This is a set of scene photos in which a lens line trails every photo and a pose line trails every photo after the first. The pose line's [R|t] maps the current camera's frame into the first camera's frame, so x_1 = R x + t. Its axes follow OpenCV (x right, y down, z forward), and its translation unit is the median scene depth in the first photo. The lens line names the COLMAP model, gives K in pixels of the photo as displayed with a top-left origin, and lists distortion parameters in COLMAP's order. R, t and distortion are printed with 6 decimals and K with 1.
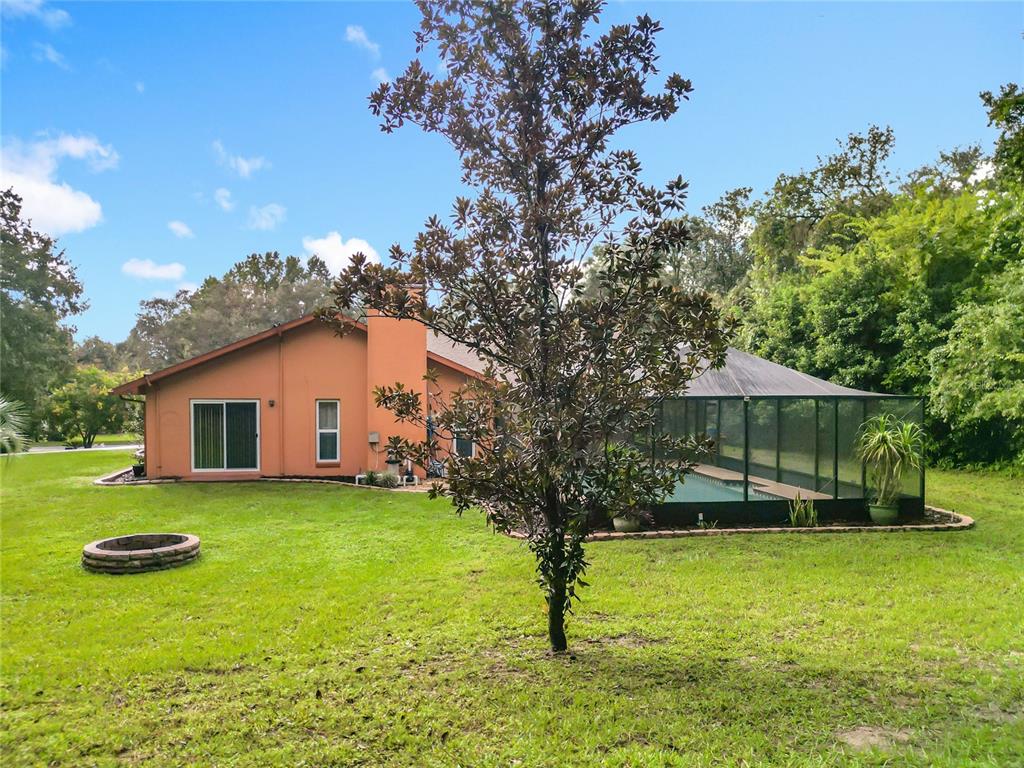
lens RADIAL K [[719.5, 0, 512.0], [0, 719.5, 384.0], [0, 0, 1]] dist [0.063602, -0.078940]
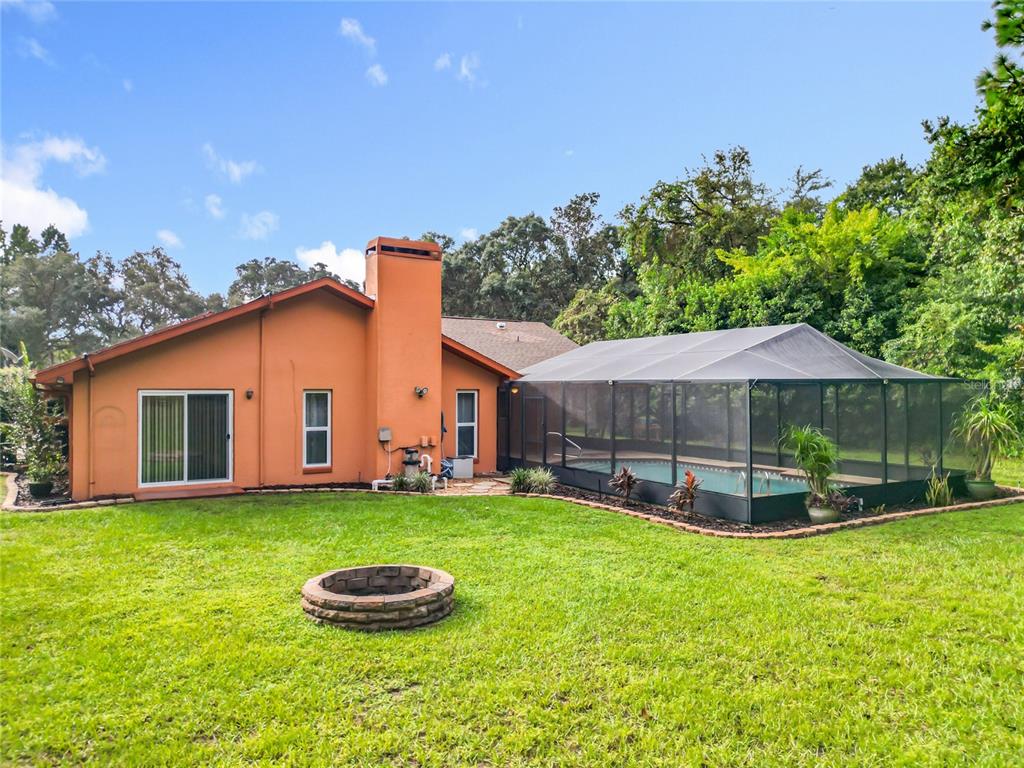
lens RADIAL K [[704.9, 0, 513.7], [0, 704.9, 398.5], [0, 0, 1]] dist [0.095757, -0.070069]
pose [[0.932837, -0.006570, 0.360239, -0.342738], [0.000509, 0.999857, 0.016918, 0.017752], [-0.360298, -0.015599, 0.932707, 0.175391]]
